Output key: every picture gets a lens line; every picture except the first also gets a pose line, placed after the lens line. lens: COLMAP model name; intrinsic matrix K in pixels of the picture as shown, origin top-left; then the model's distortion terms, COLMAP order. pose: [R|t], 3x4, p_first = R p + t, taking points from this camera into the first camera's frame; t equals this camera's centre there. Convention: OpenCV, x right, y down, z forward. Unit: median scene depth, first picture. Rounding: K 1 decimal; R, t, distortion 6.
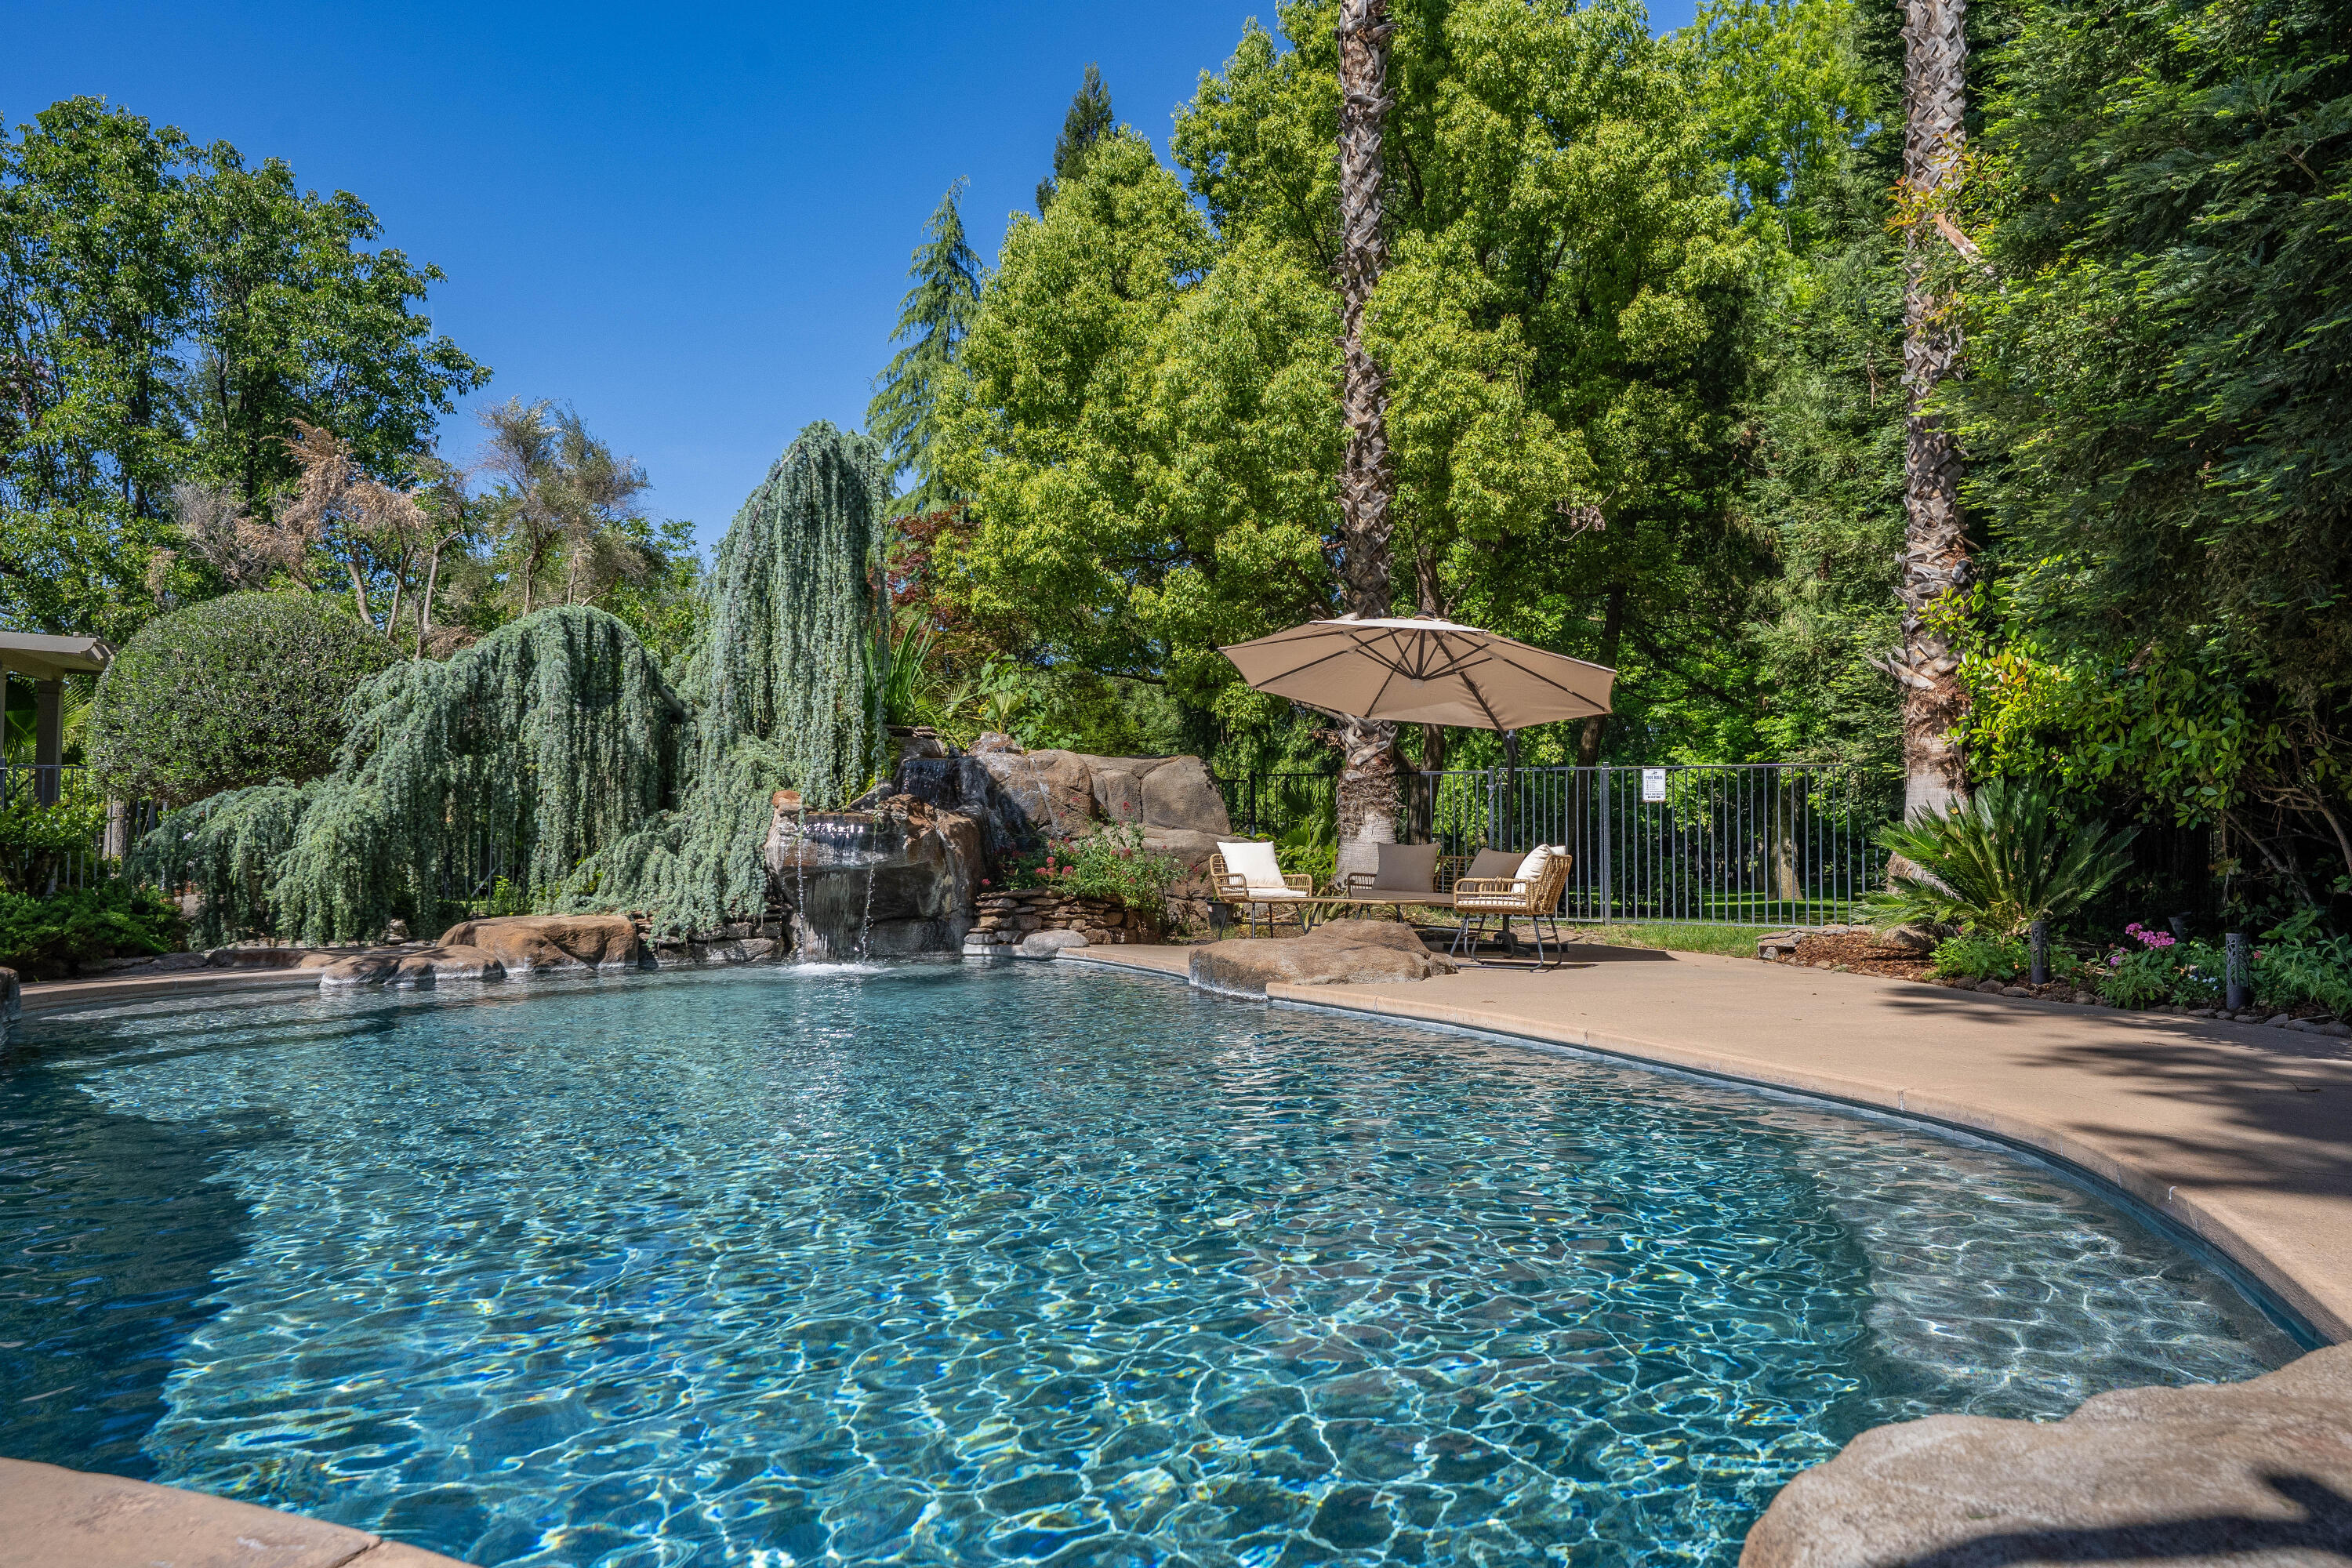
lens RADIAL K [[1540.7, 0, 1175.3], [0, 1540.7, 778.5], [0, 0, 1]] dist [0.024414, -0.006254]
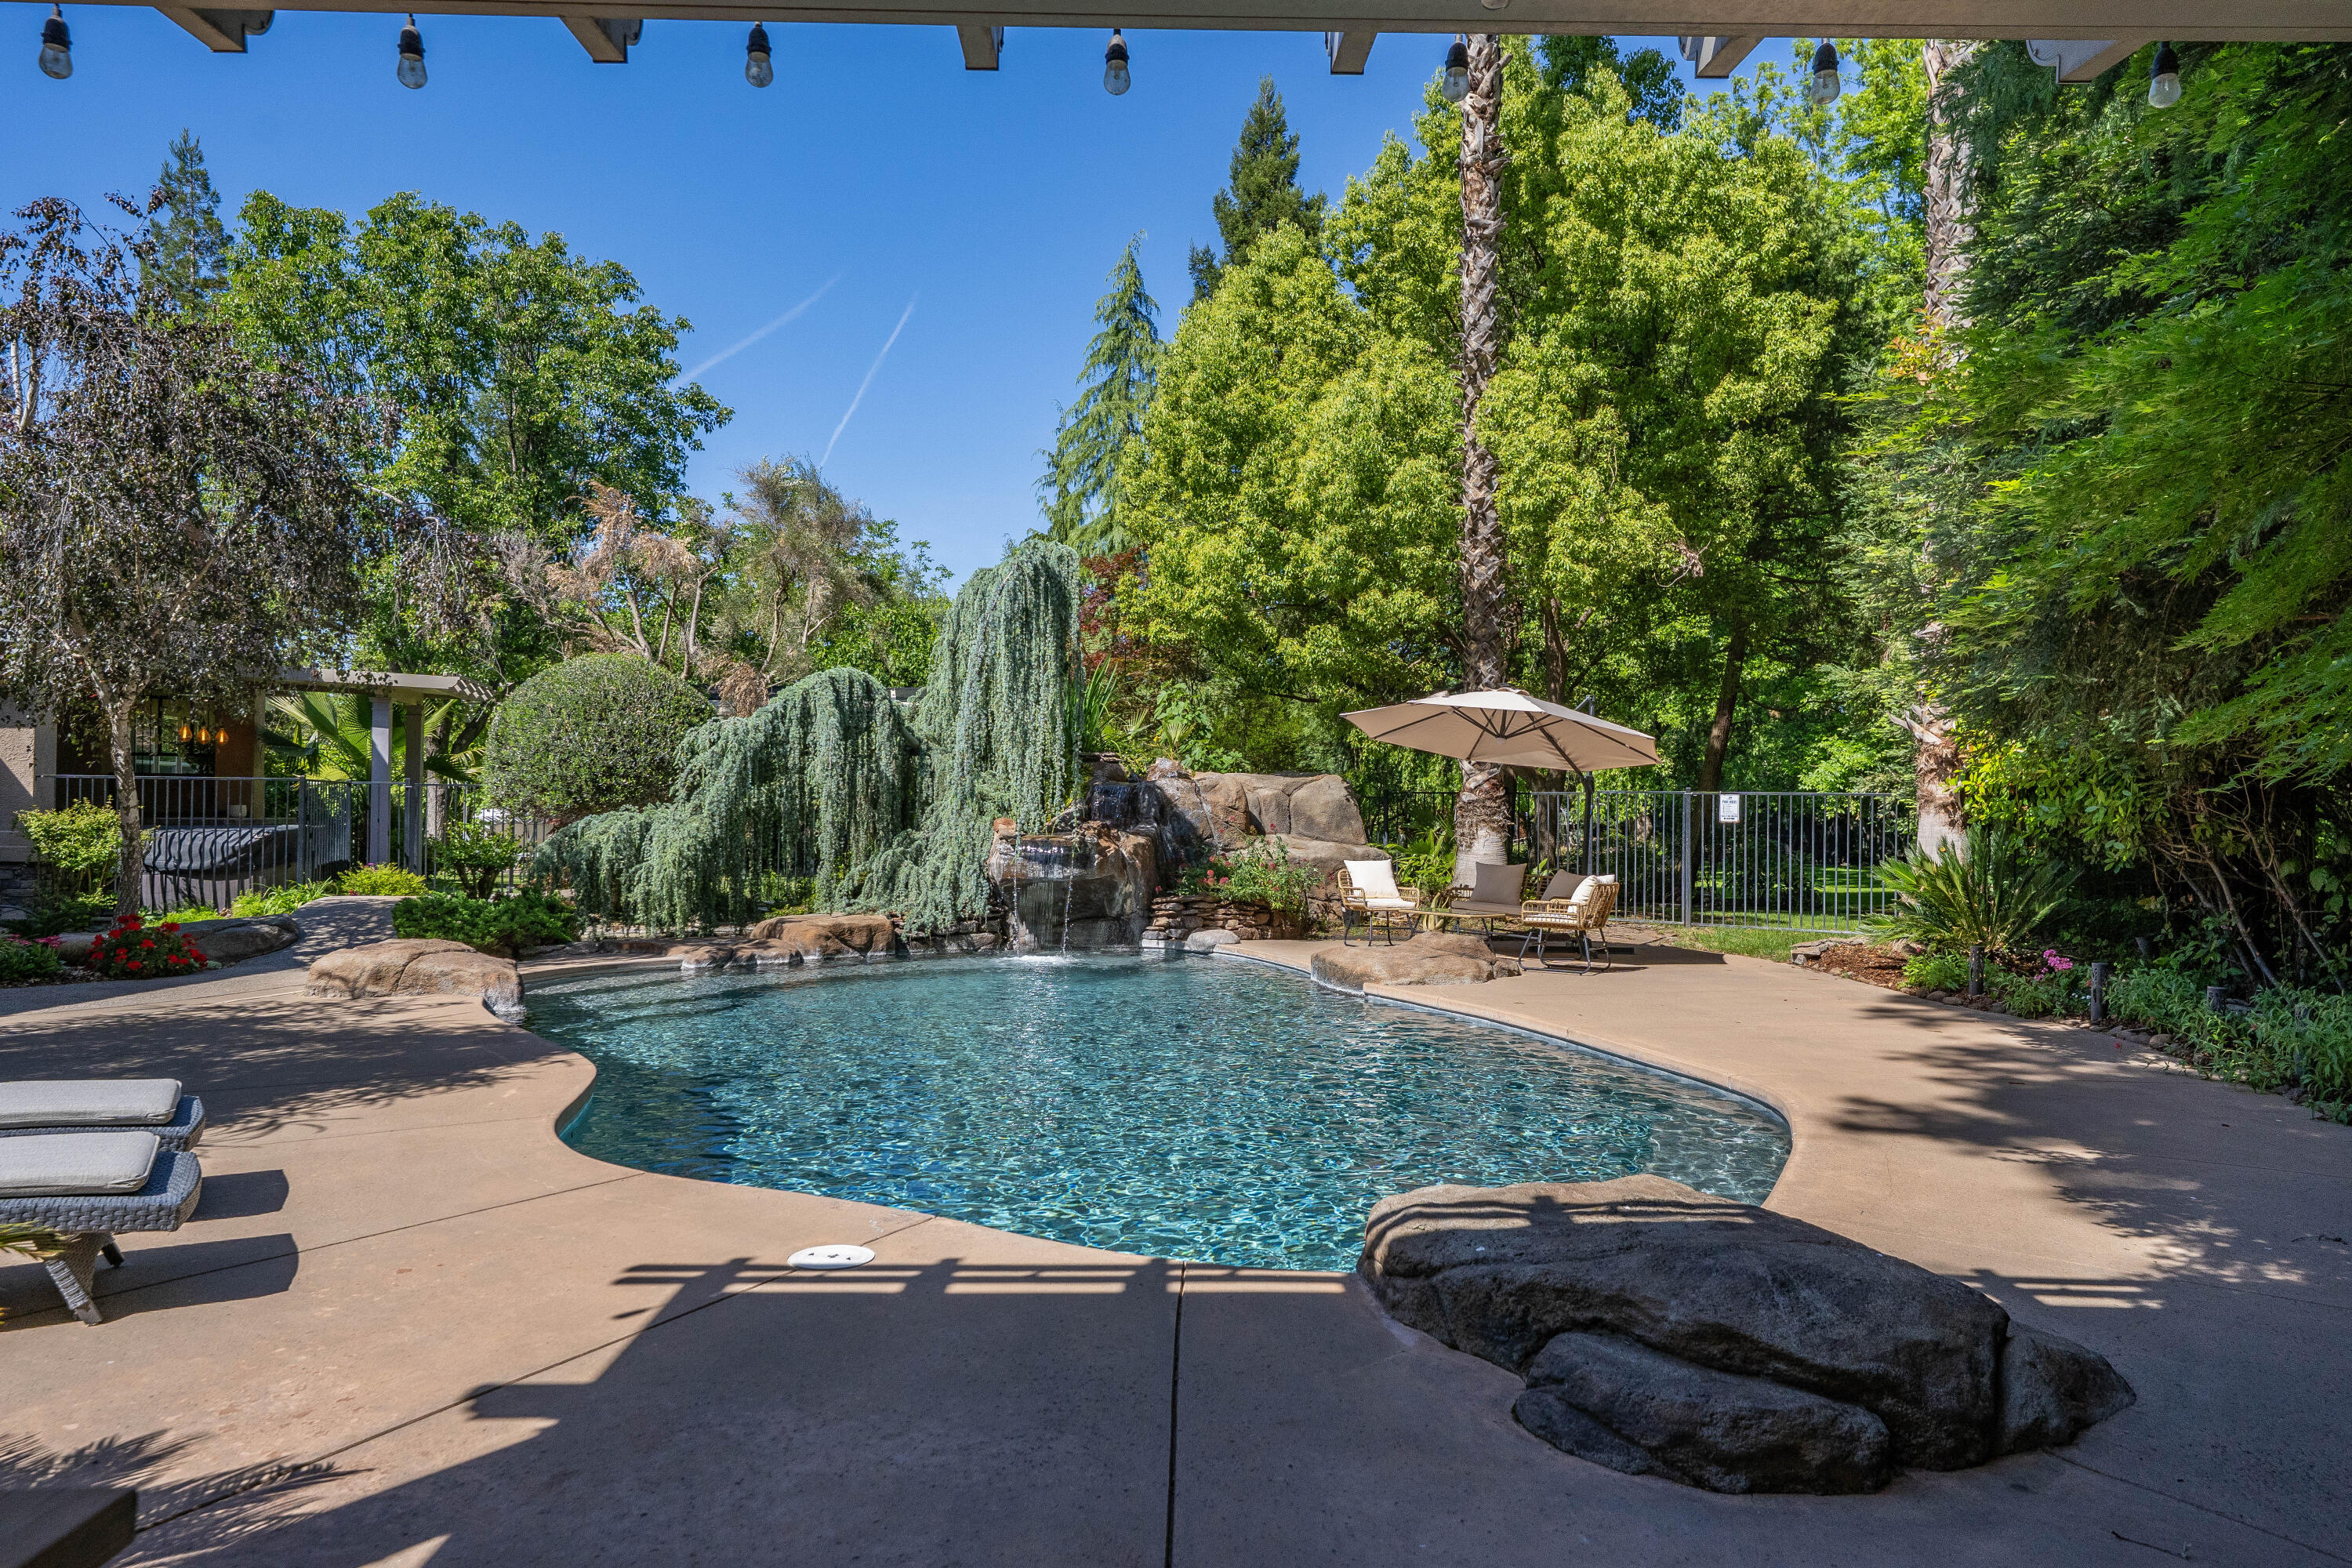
lens RADIAL K [[1540.7, 0, 1166.7], [0, 1540.7, 789.4], [0, 0, 1]] dist [0.024414, -0.006254]
pose [[0.992566, 0.003845, -0.121650, 0.030669], [0.000037, 0.999491, 0.031889, -0.047032], [0.121711, -0.031657, 0.992061, -0.207066]]
